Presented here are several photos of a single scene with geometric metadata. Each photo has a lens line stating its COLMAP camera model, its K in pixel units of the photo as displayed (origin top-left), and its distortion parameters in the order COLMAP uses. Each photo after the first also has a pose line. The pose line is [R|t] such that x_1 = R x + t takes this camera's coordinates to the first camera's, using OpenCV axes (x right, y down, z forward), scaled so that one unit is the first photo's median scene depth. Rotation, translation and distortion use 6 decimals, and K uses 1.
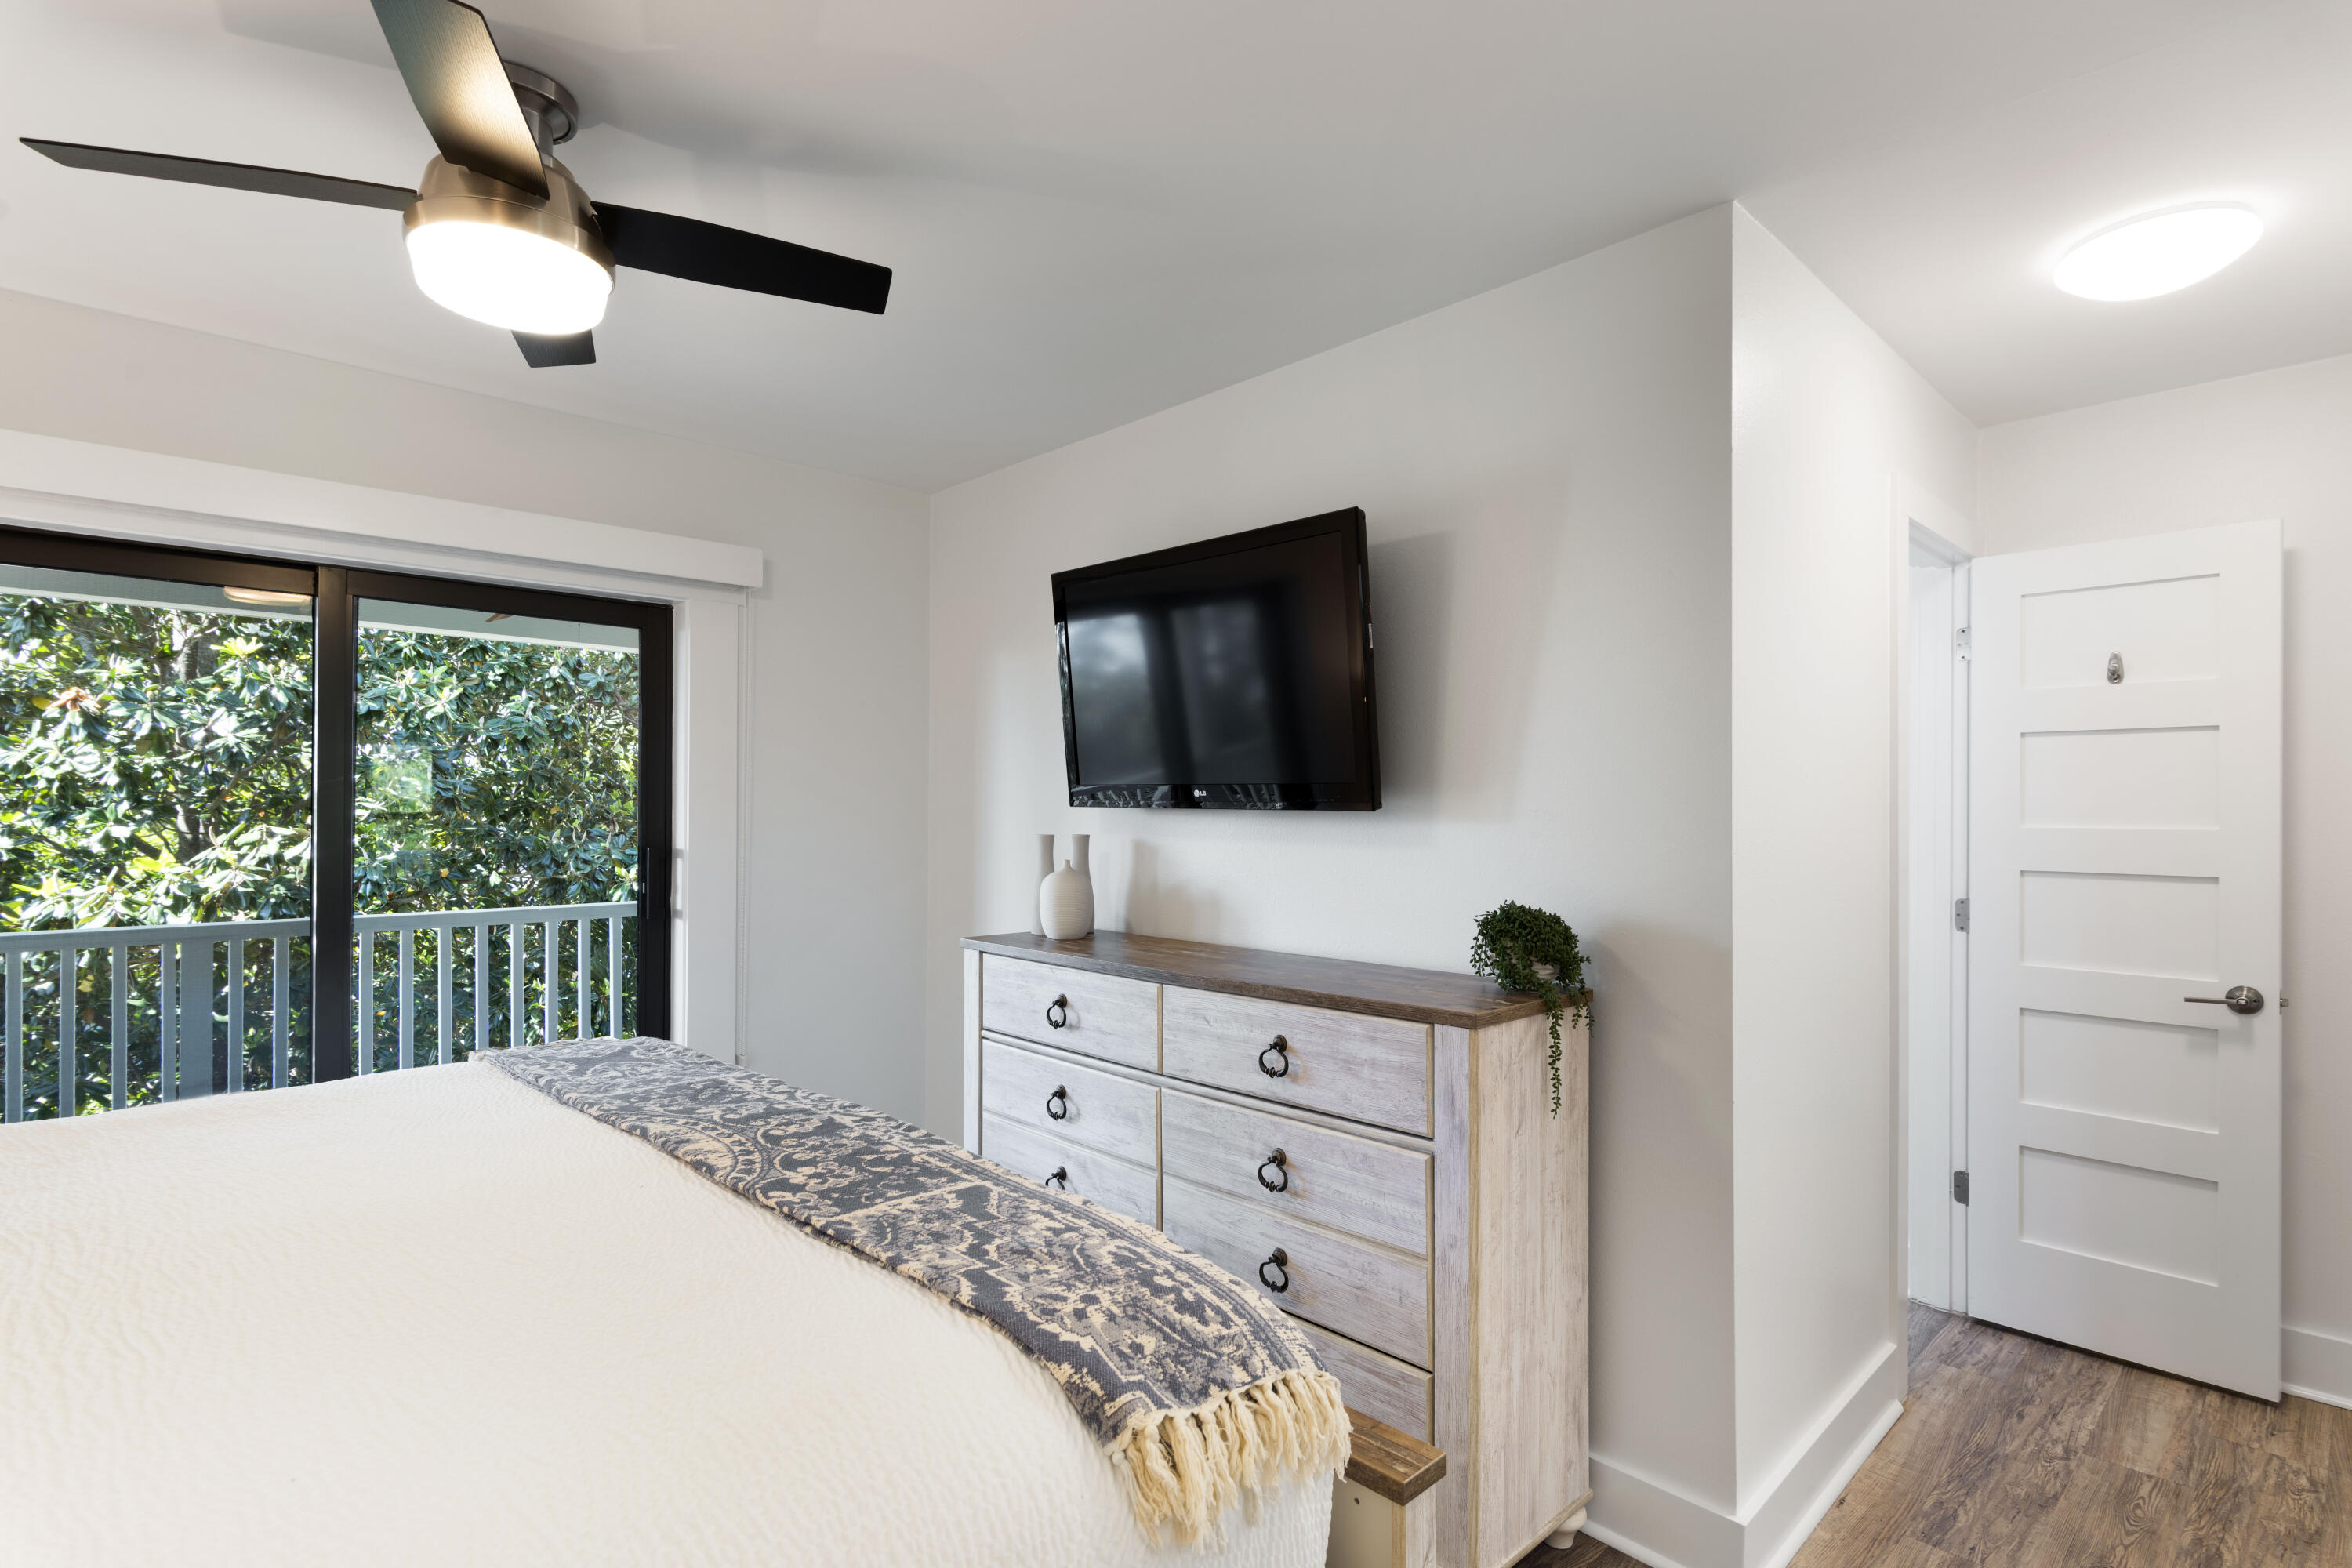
lens RADIAL K [[1157.8, 0, 1192.1], [0, 1157.8, 795.7], [0, 0, 1]] dist [-0.000329, 0.000498]
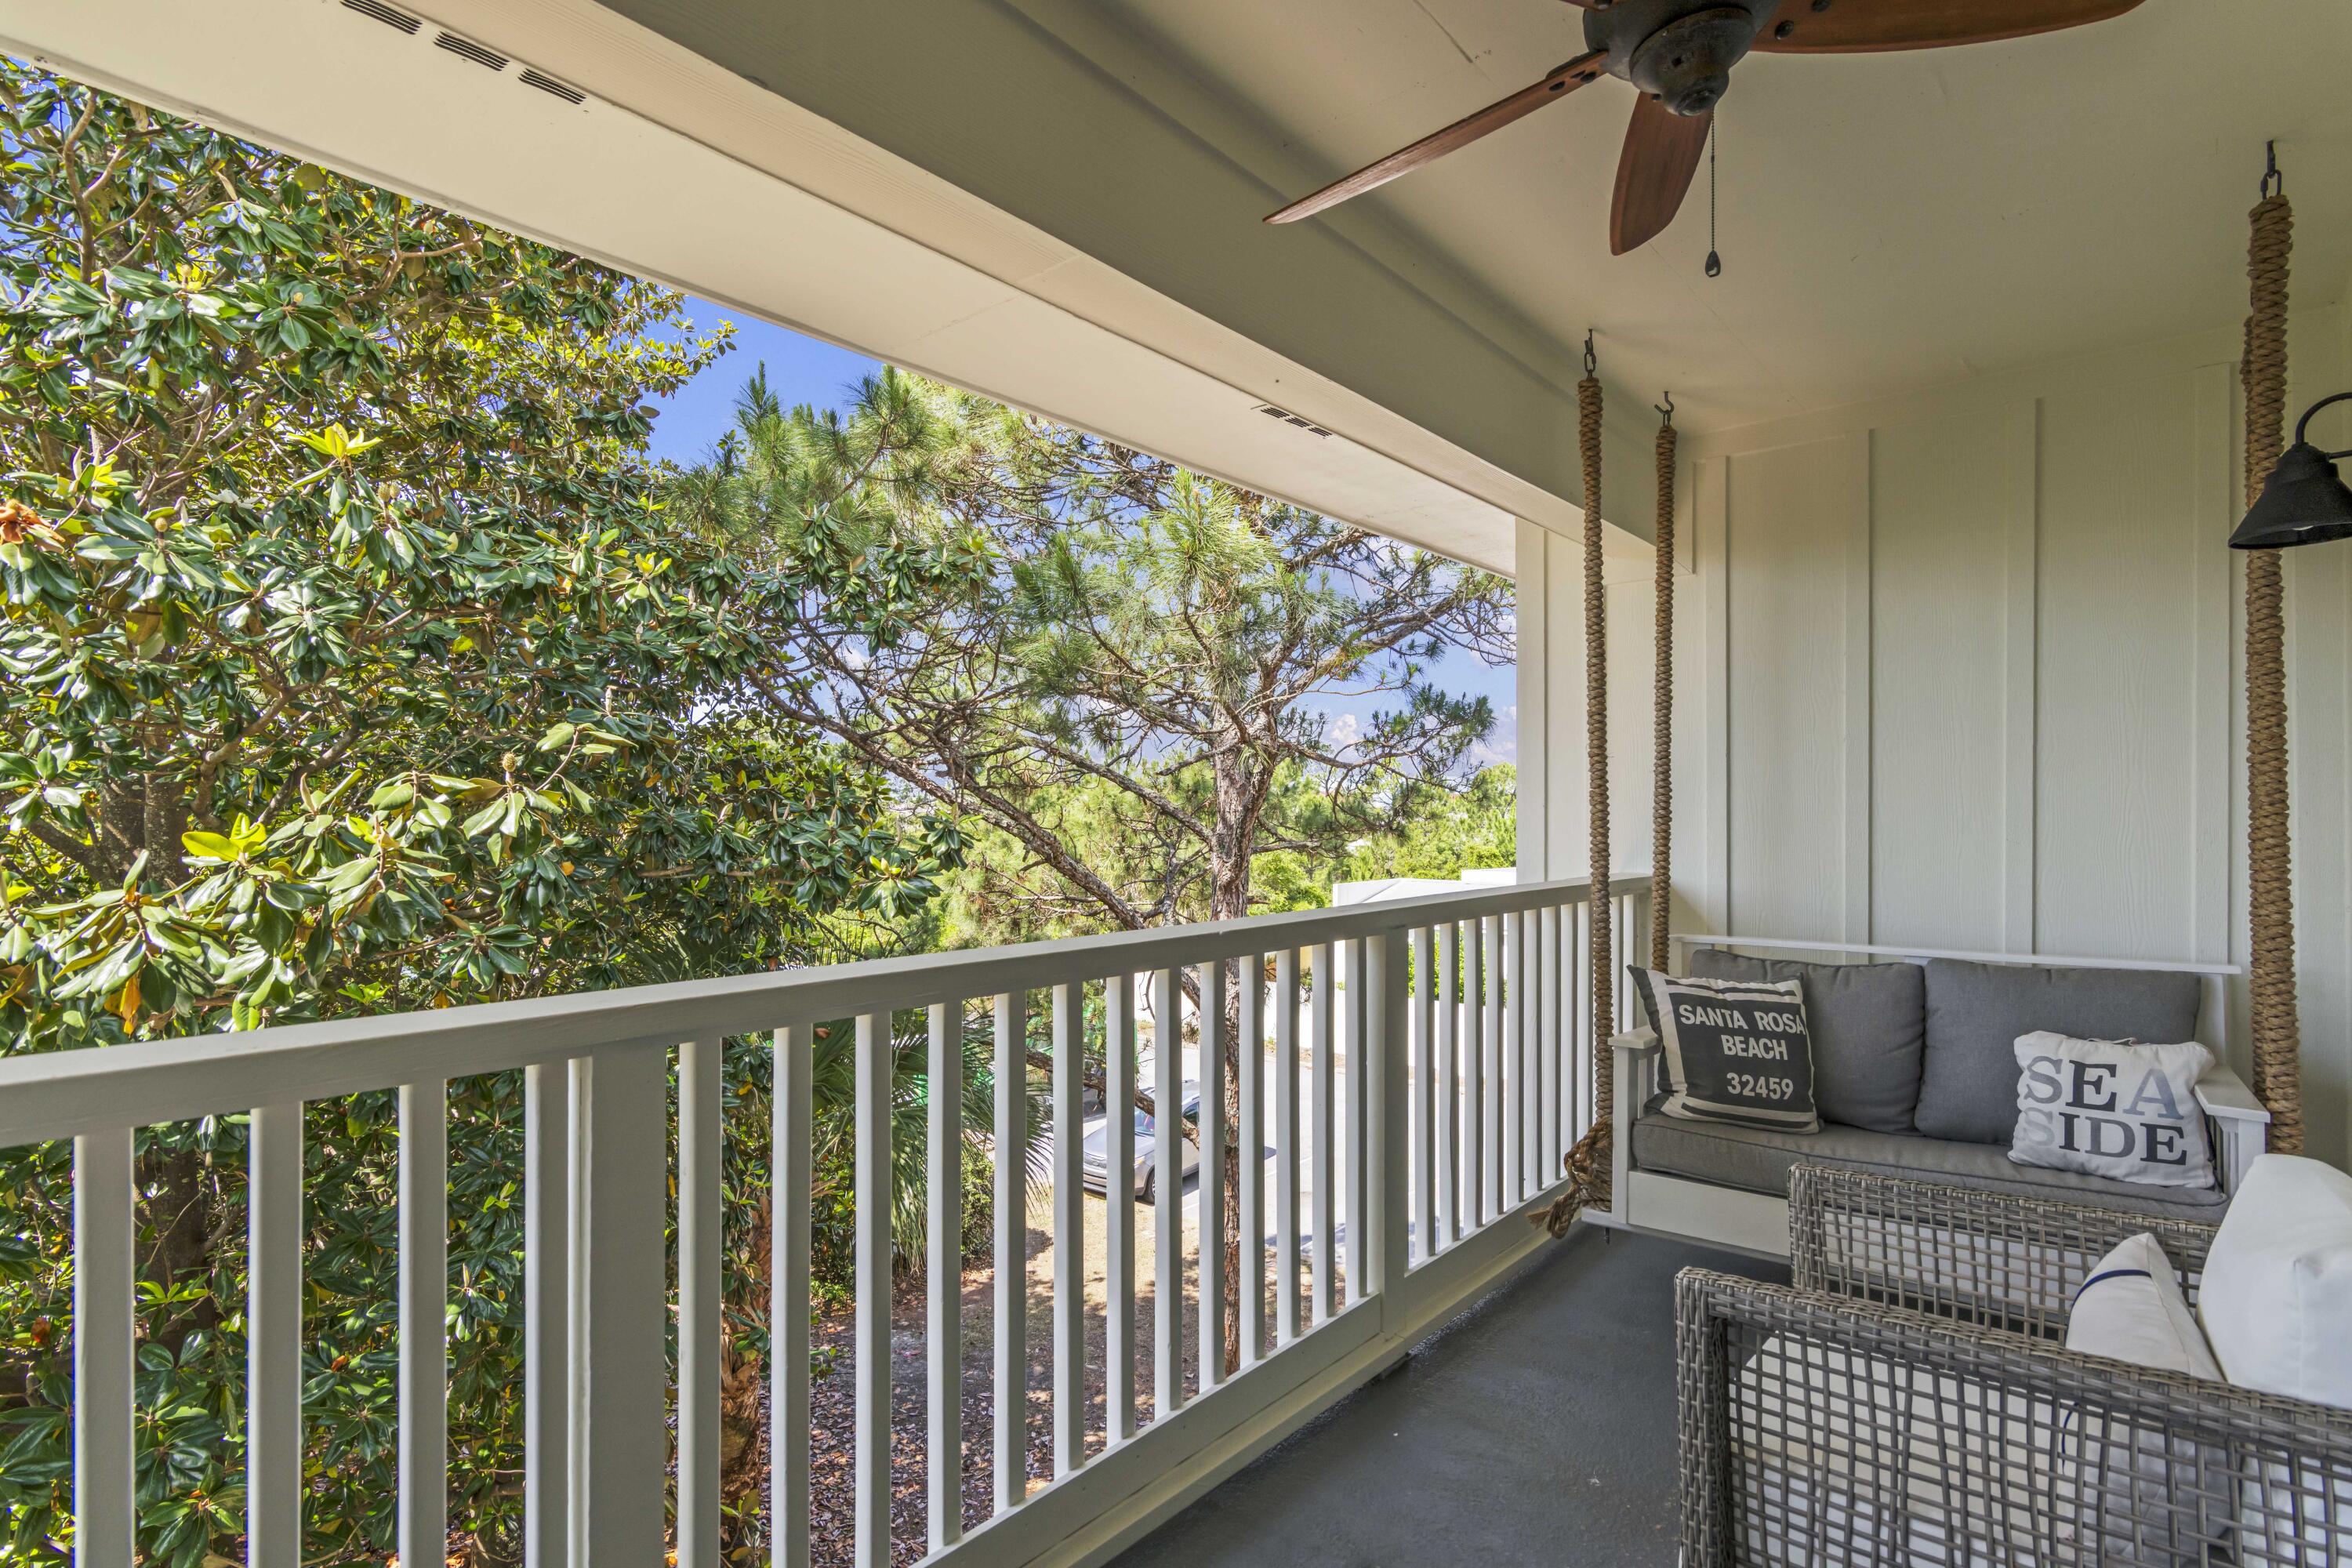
lens RADIAL K [[1157.8, 0, 1182.8], [0, 1157.8, 803.5], [0, 0, 1]] dist [-0.000329, 0.000498]
pose [[0.996526, 0.001442, 0.083269, -1.235435], [-0.002061, 0.999971, 0.007350, 0.086102], [-0.083256, -0.007496, 0.996500, 1.124710]]
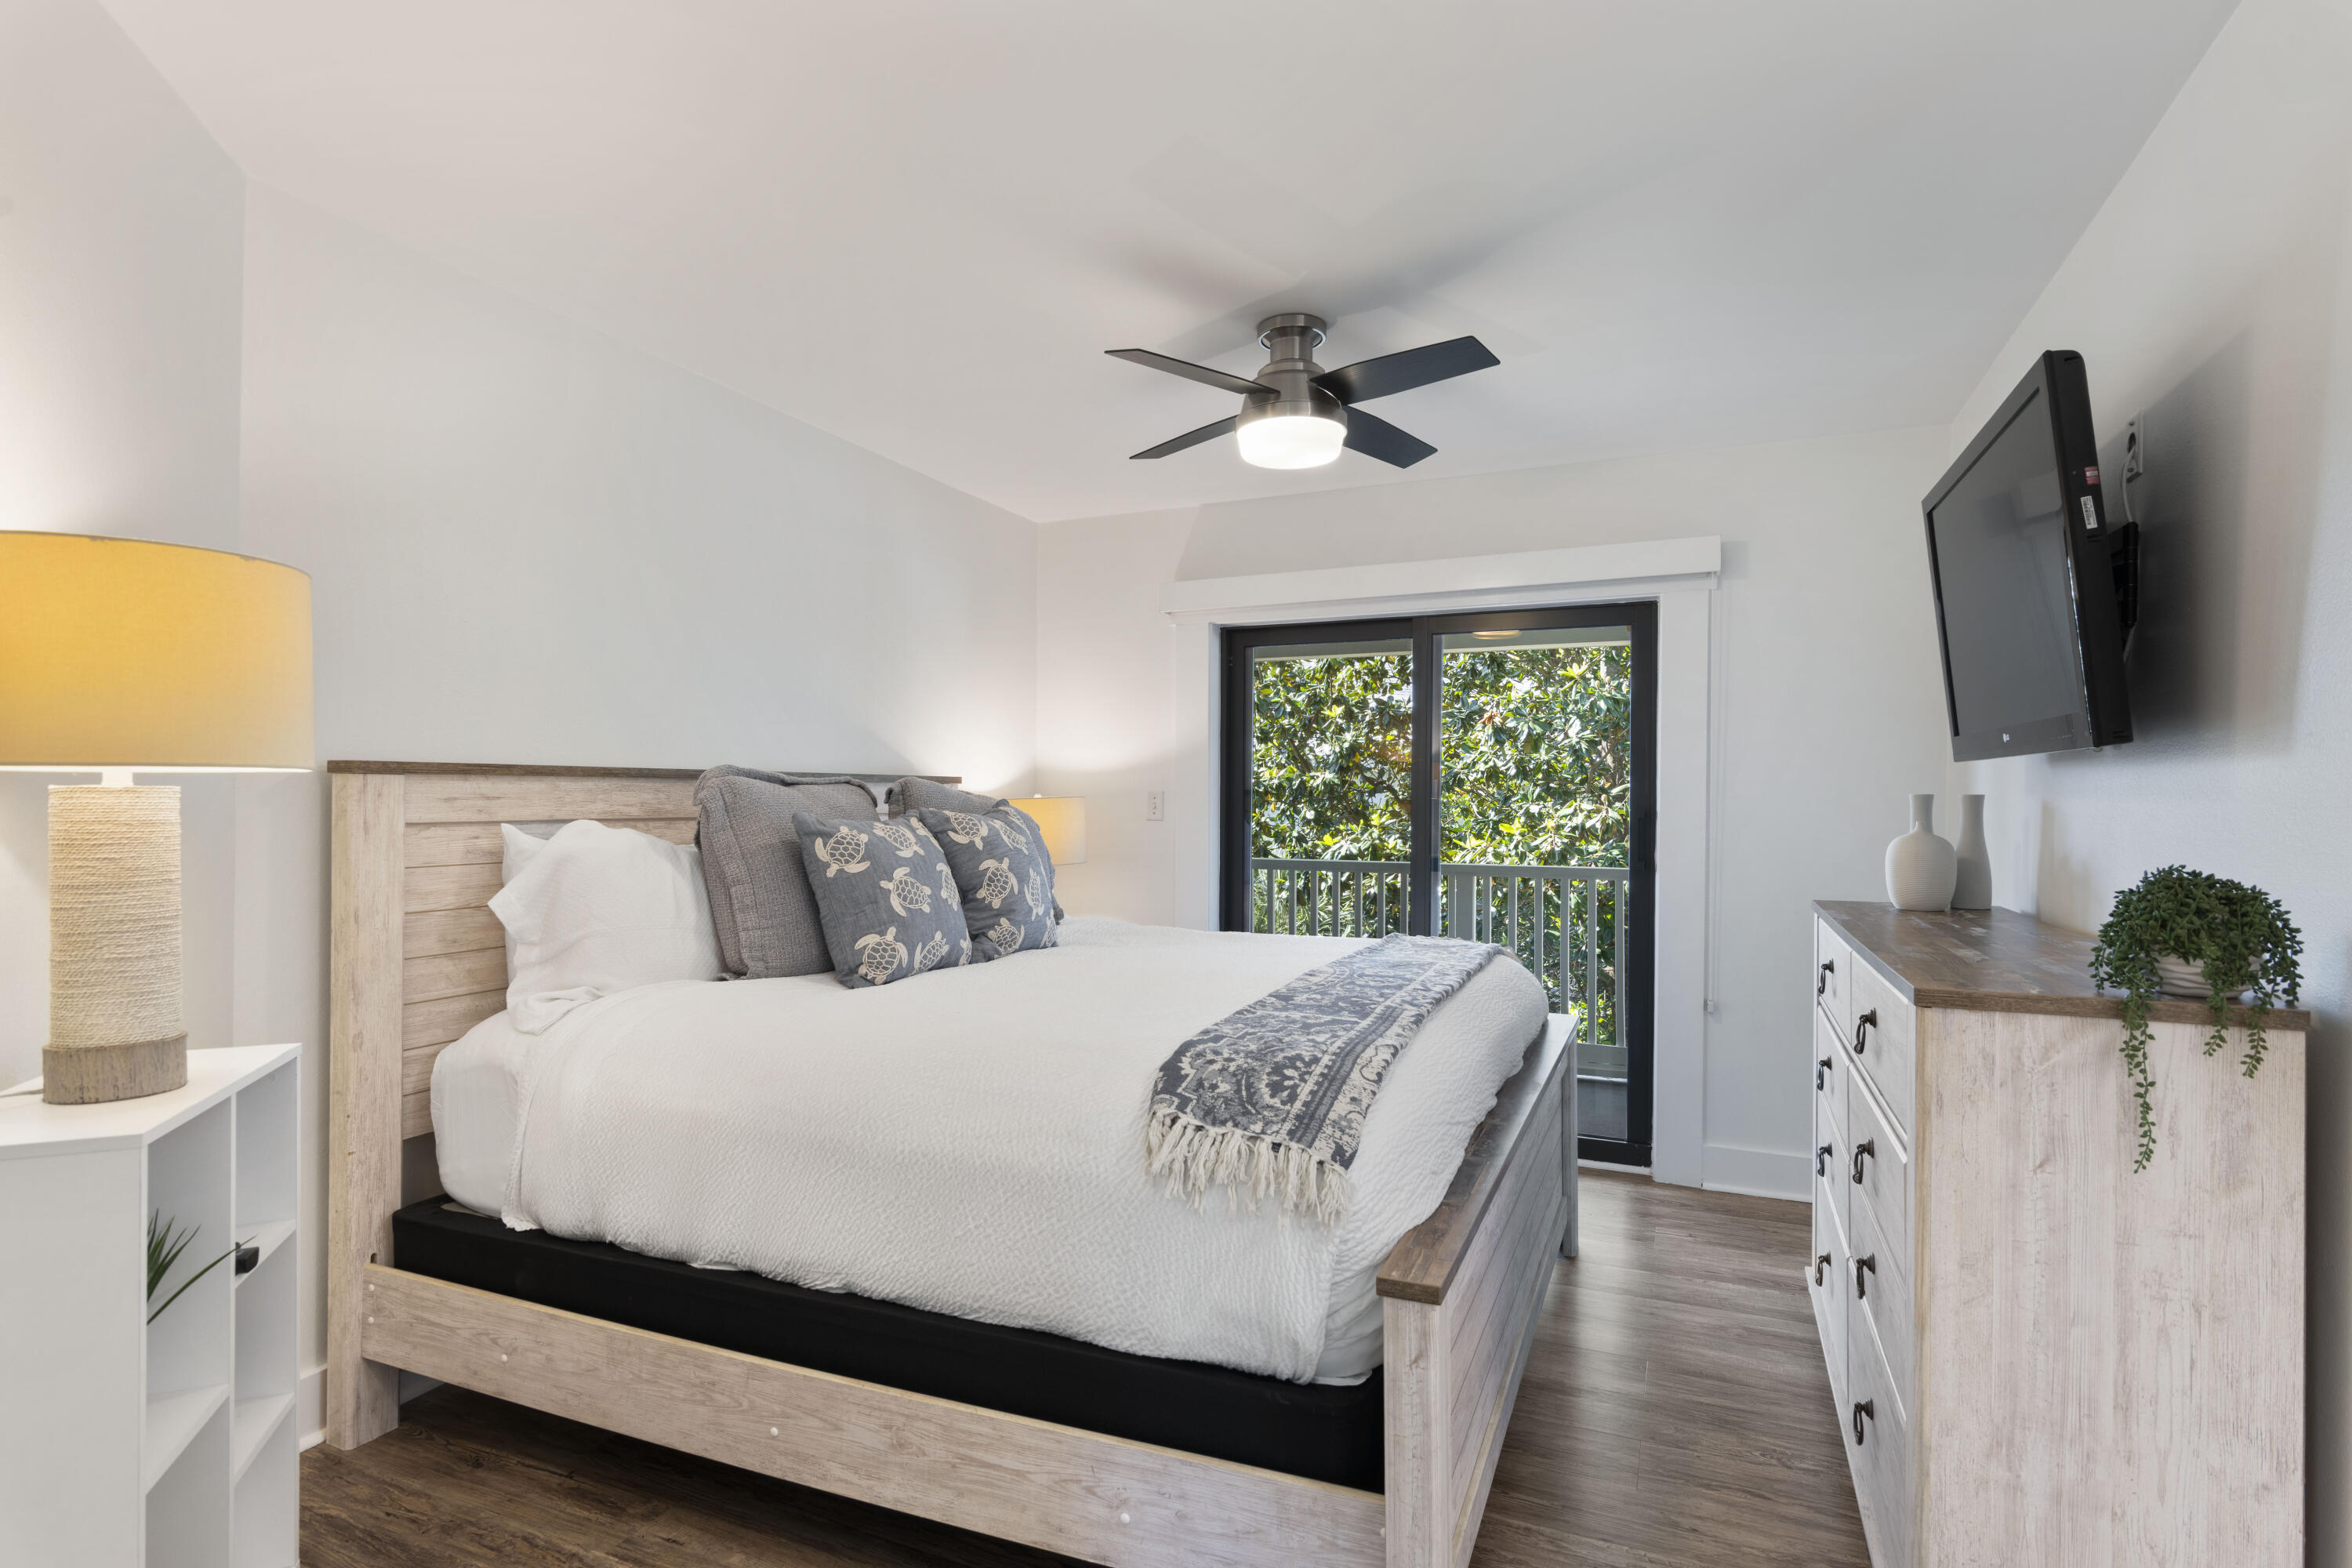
lens RADIAL K [[1157.8, 0, 1150.1], [0, 1157.8, 786.1], [0, 0, 1]] dist [-0.000329, 0.000498]
pose [[0.355151, -0.013910, -0.934706, 0.651363], [0.009963, 0.999889, -0.011095, 0.041139], [0.934756, -0.005372, 0.355250, 0.171765]]
